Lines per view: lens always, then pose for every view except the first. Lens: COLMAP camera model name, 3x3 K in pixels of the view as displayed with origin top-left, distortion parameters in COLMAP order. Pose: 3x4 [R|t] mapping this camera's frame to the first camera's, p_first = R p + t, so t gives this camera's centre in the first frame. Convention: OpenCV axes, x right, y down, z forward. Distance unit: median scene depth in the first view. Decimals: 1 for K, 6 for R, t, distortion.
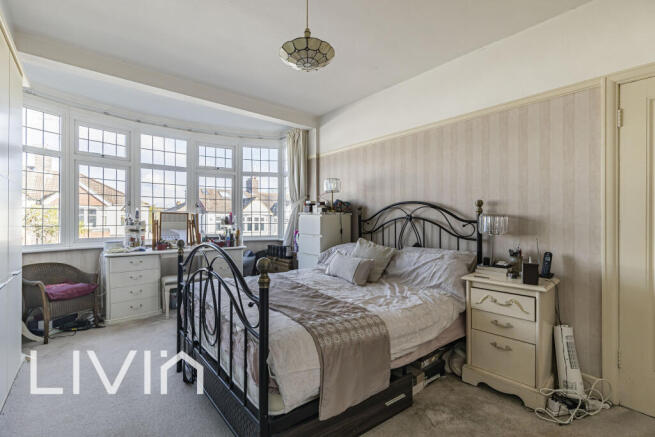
lens RADIAL K [[294.3, 0, 326.1], [0, 294.3, 221.1], [0, 0, 1]] dist [0.002214, 0.000276]
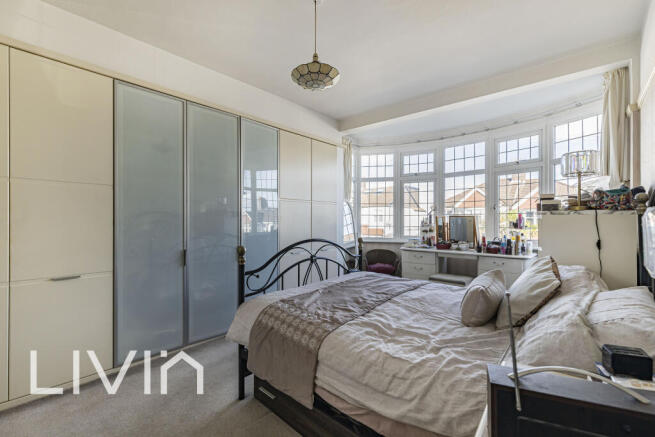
lens RADIAL K [[294.3, 0, 326.1], [0, 294.3, 221.1], [0, 0, 1]] dist [0.002214, 0.000276]
pose [[0.147166, -0.000734, -0.989112, 0.465155], [-0.005947, 0.999981, -0.001627, -0.005201], [0.989094, 0.006122, 0.147159, 0.379973]]
